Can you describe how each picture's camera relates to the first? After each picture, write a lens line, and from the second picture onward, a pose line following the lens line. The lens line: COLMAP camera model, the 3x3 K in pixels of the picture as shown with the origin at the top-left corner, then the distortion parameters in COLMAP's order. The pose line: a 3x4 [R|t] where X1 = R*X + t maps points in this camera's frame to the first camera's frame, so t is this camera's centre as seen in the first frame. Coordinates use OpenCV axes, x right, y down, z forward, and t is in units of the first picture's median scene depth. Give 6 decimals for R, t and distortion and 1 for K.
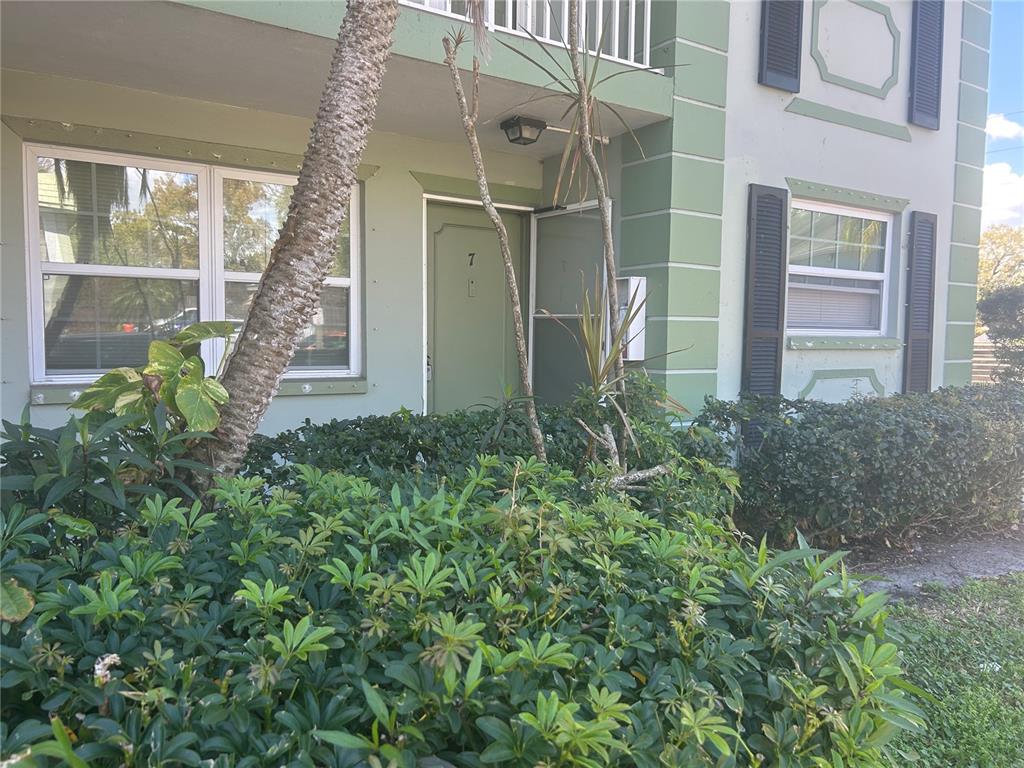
lens RADIAL K [[786.4, 0, 512.0], [0, 786.4, 384.0], [0, 0, 1]] dist [0.058275, -0.061853]
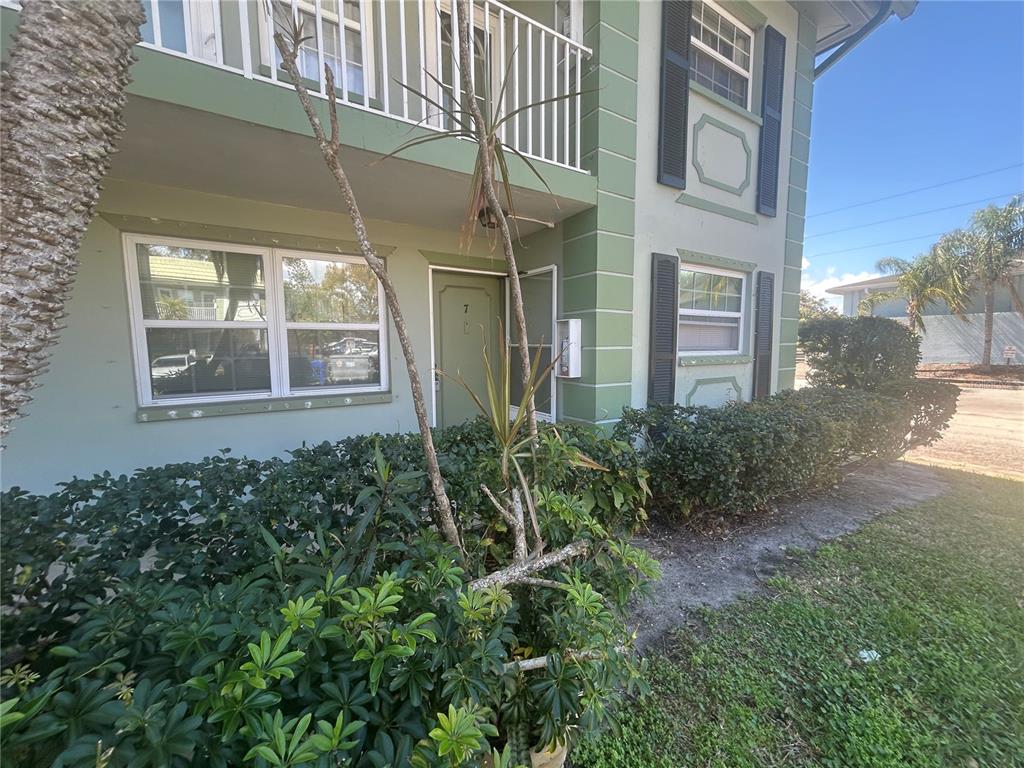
lens RADIAL K [[411.3, 0, 512.0], [0, 411.3, 384.0], [0, 0, 1]] dist [0.001992, 0.000157]
pose [[0.999522, -0.016759, -0.025982, 0.061382], [0.017522, 0.999414, 0.029416, -0.041407], [0.025474, -0.029857, 0.999230, 0.242992]]
